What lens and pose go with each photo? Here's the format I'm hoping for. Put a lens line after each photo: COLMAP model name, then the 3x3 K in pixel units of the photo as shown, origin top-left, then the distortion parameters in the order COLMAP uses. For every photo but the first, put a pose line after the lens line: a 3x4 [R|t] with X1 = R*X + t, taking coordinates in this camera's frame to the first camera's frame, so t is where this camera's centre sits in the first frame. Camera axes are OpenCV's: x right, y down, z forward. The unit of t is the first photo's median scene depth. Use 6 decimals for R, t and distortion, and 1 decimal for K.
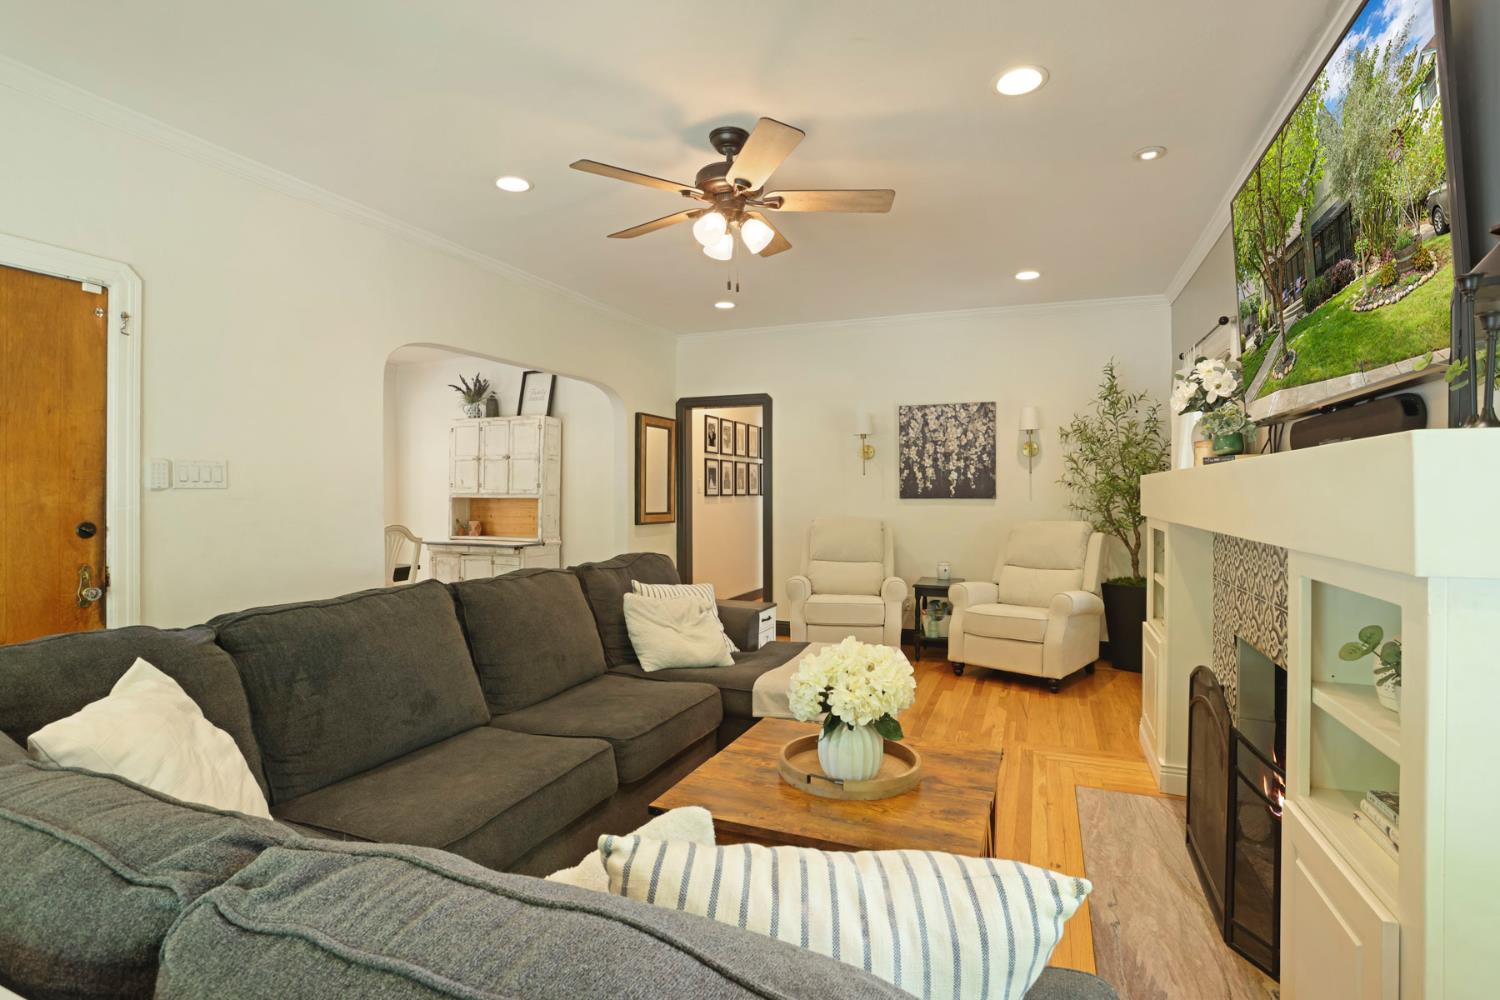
lens RADIAL K [[750.2, 0, 751.7], [0, 750.2, 487.1], [0, 0, 1]] dist [-0.042158, 0.014544]
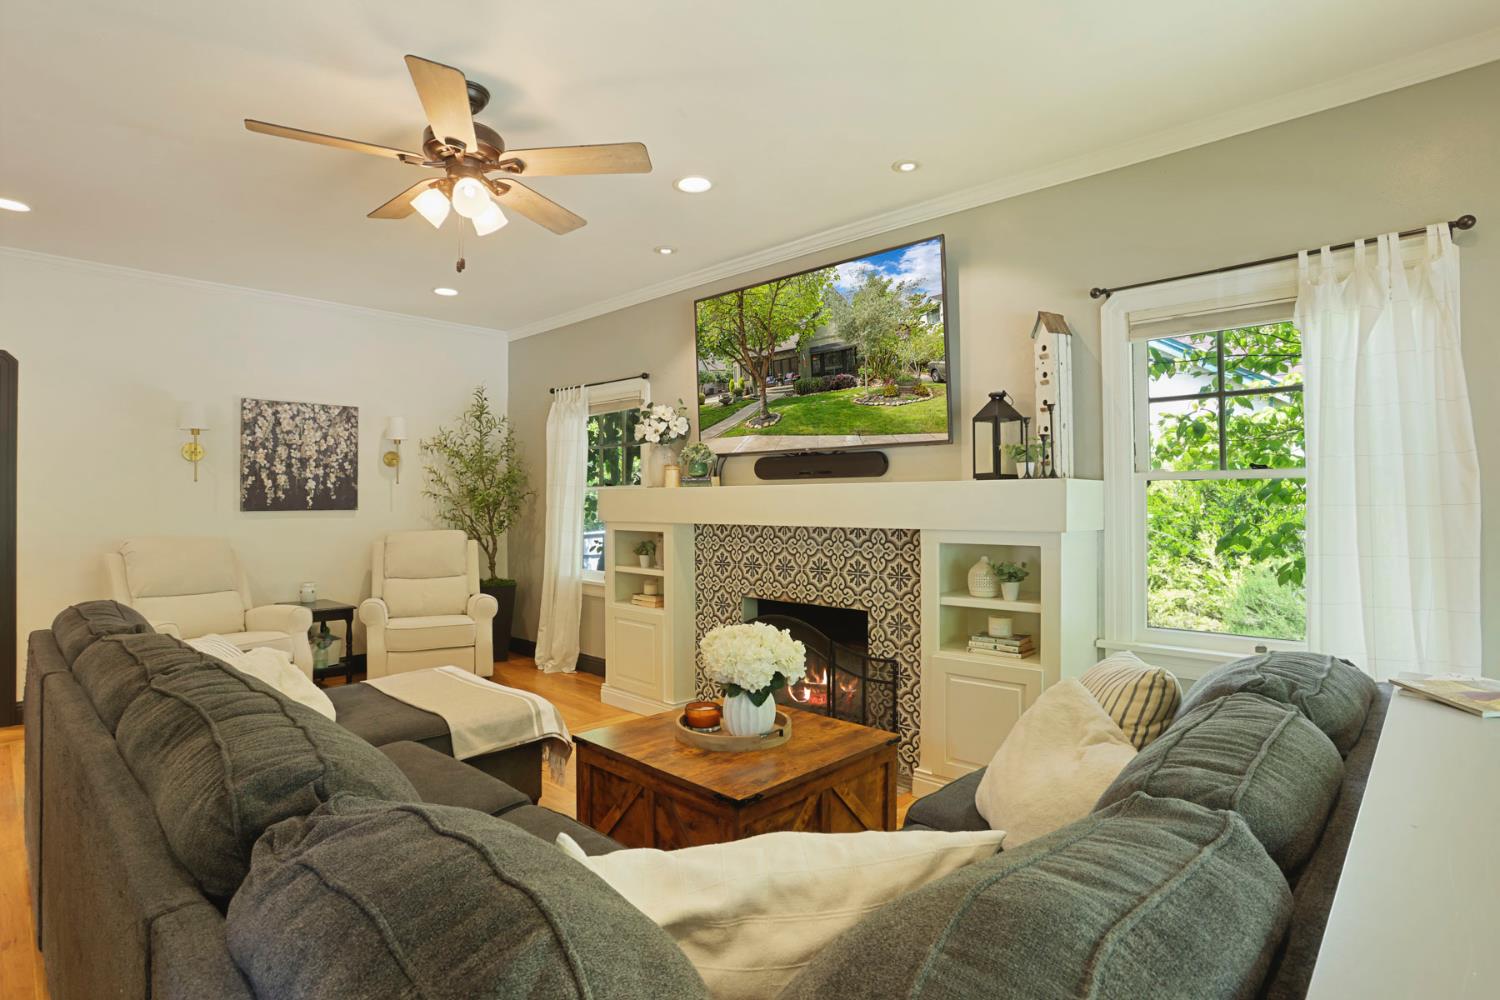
lens RADIAL K [[809.0, 0, 733.9], [0, 809.0, 432.4], [0, 0, 1]] dist [-0.042127, 0.003724]
pose [[0.384281, 0.076802, 0.920016, -0.417390], [-0.000028, 0.996535, -0.083178, 0.001891], [-0.923216, 0.031938, 0.382951, 0.174992]]
